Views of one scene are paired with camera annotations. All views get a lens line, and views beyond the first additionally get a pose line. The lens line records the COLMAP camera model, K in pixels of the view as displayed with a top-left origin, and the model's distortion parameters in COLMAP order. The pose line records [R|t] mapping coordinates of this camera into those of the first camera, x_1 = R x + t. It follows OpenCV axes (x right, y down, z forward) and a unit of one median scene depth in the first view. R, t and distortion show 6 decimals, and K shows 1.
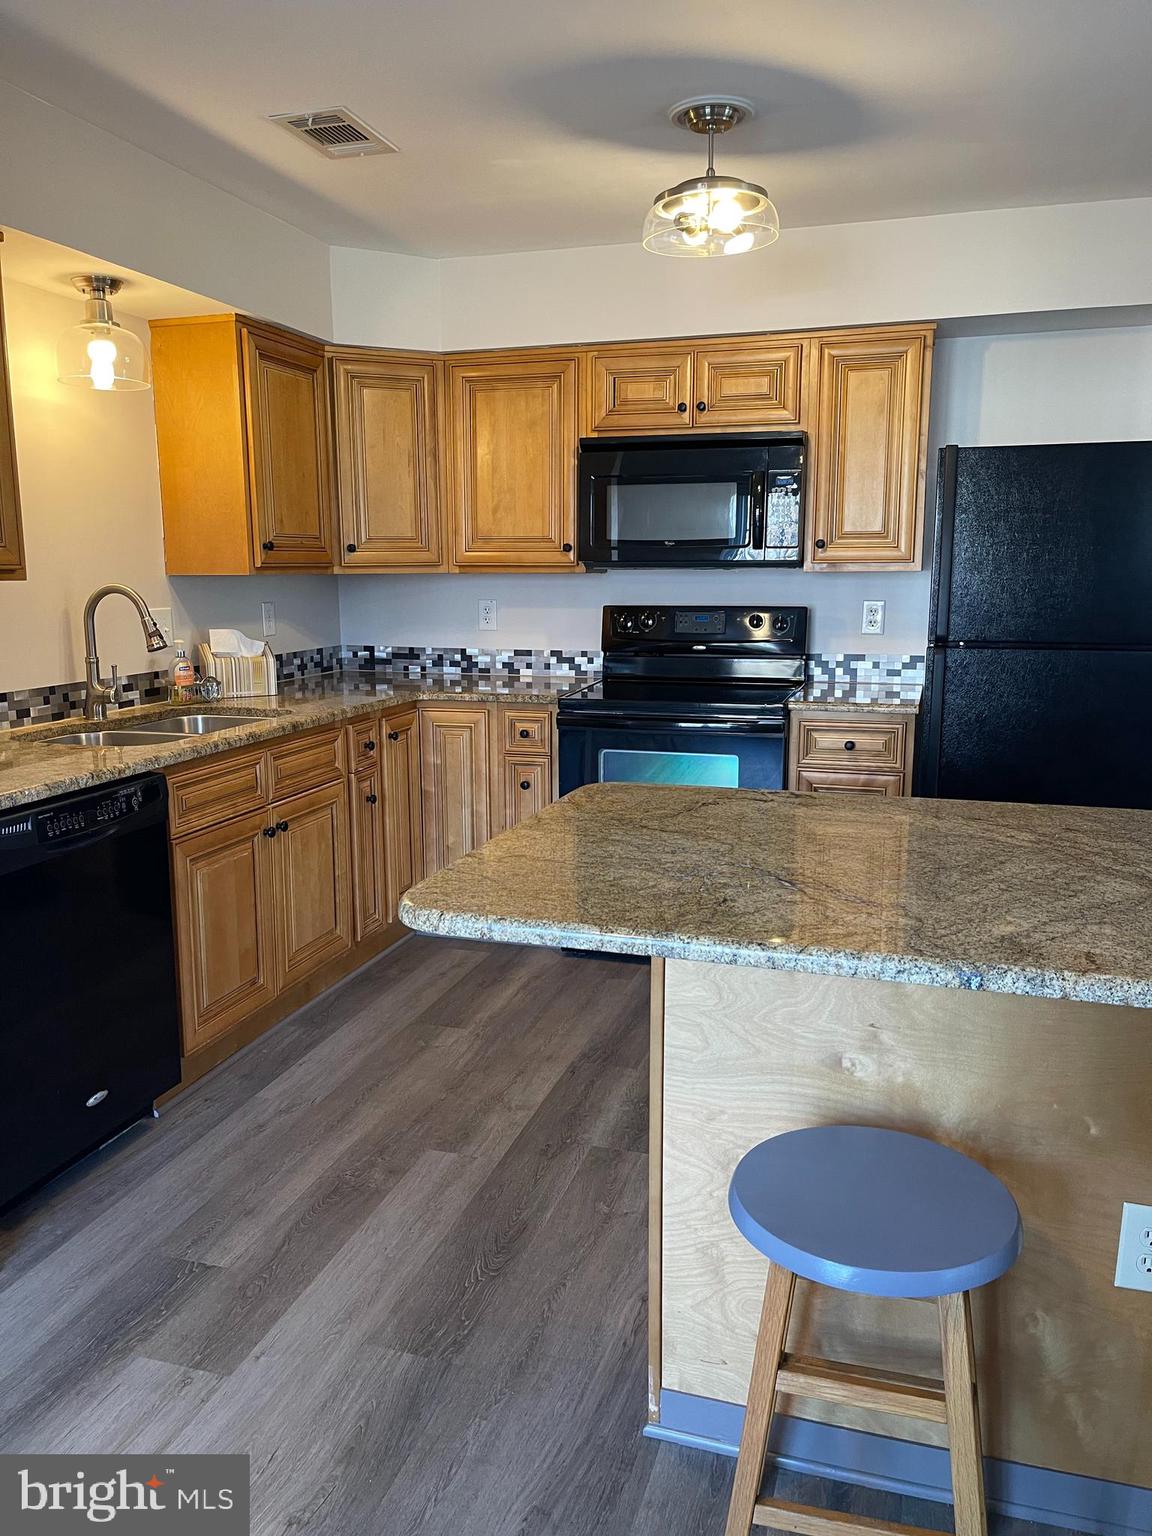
lens RADIAL K [[1170.3, 0, 574.0], [0, 1170.3, 775.2], [0, 0, 1]] dist [0.054140, -0.064433]
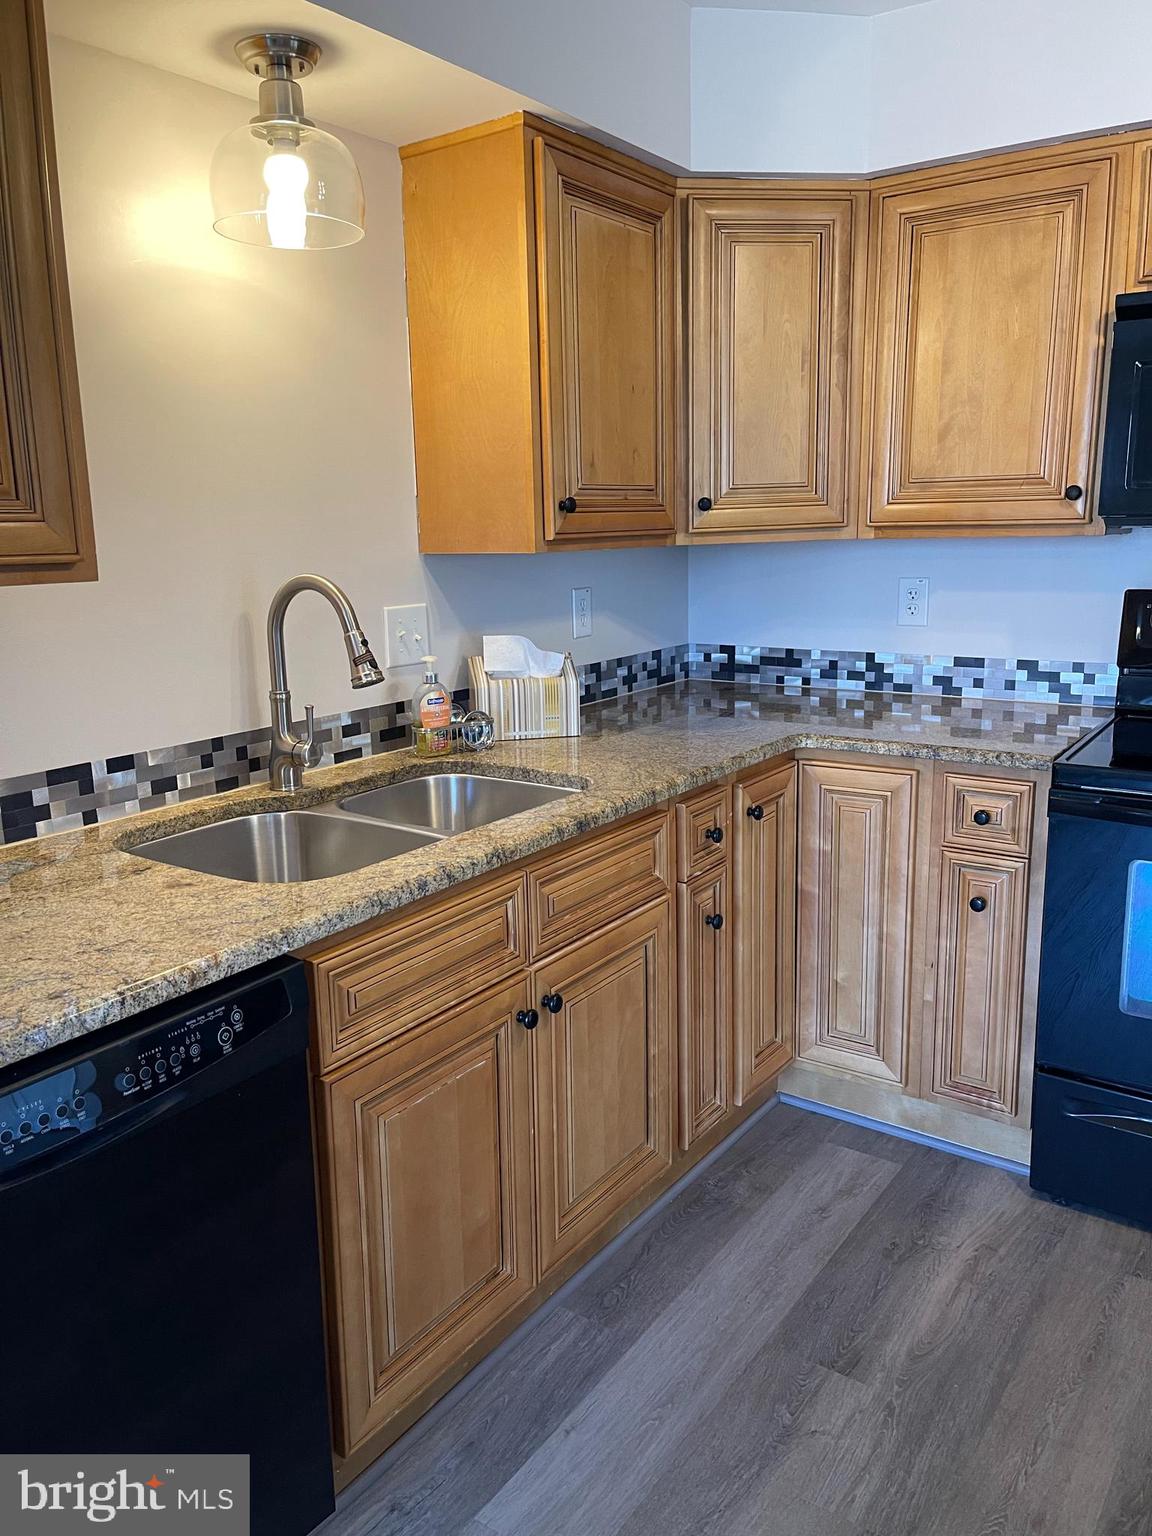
lens RADIAL K [[1170.3, 0, 560.8], [0, 1170.3, 763.9], [0, 0, 1]] dist [0.054140, -0.064433]
pose [[0.948565, 0.047471, -0.313005, -0.063279], [-0.038083, 0.998624, 0.036043, -0.079993], [0.314285, -0.022269, 0.949067, 0.405934]]
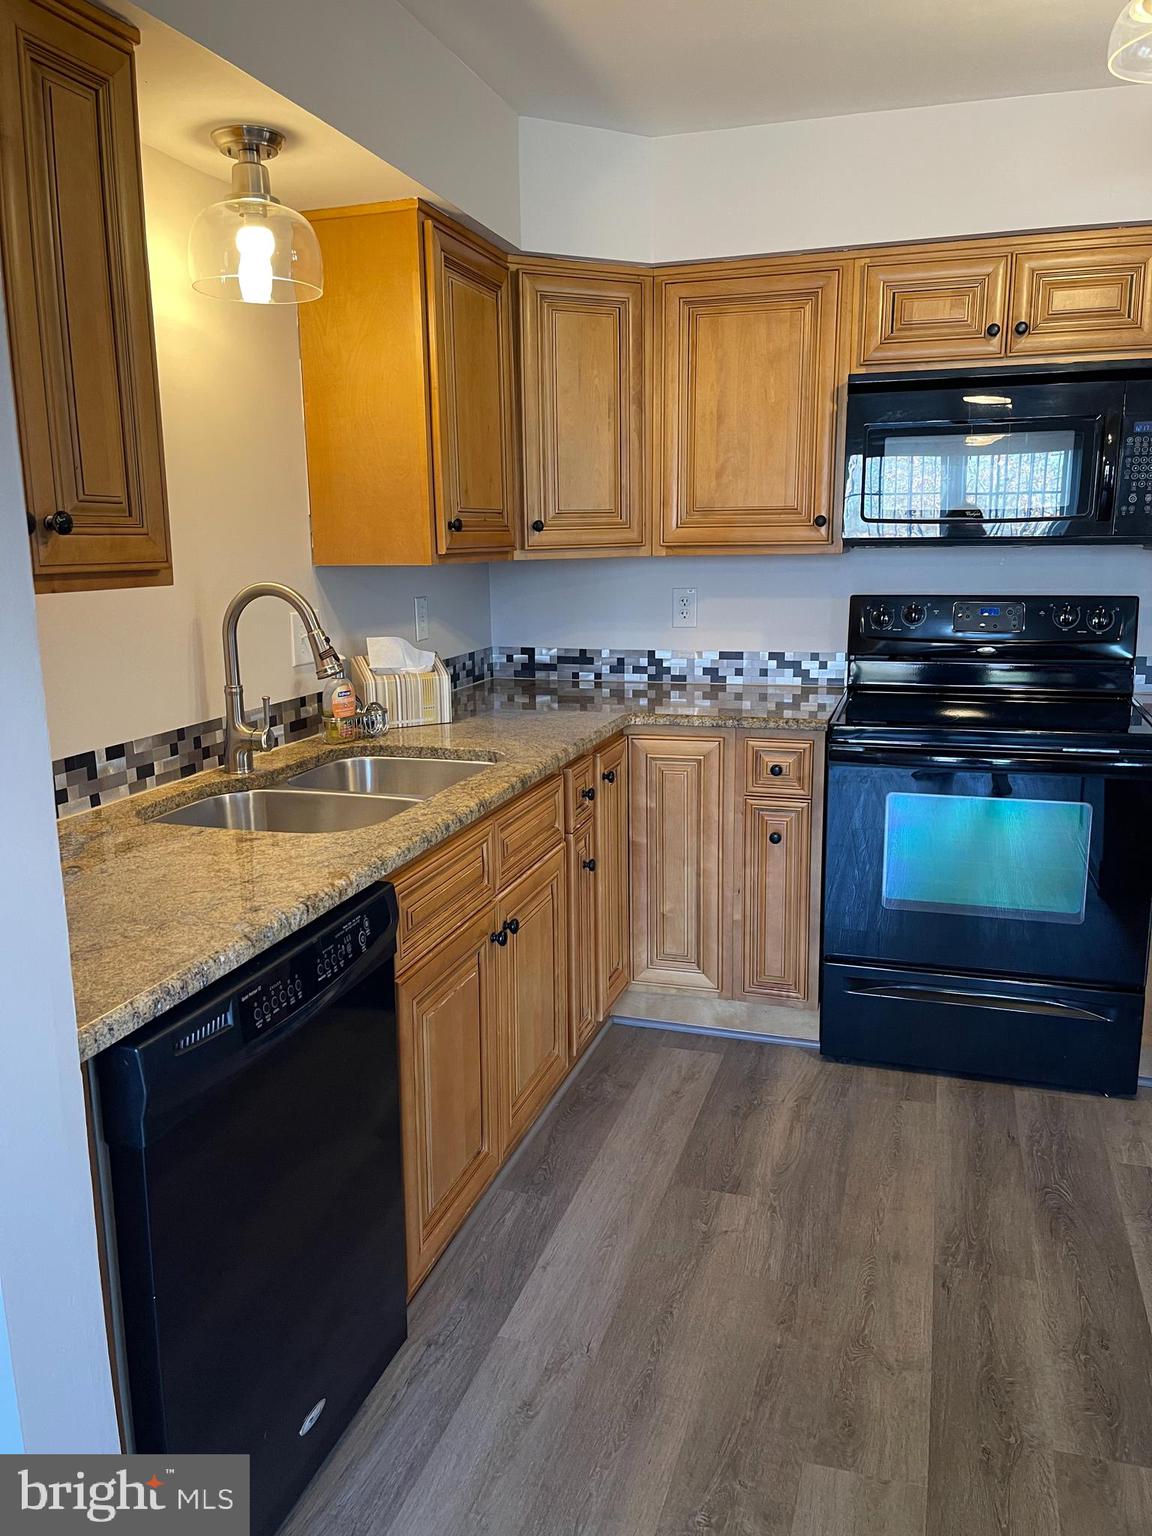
lens RADIAL K [[1170.3, 0, 579.7], [0, 1170.3, 765.9], [0, 0, 1]] dist [0.054140, -0.064433]
pose [[0.999956, -0.008521, -0.003820, -0.177382], [0.008585, 0.999820, 0.016938, -0.055464], [0.003675, -0.016970, 0.999849, 0.262536]]
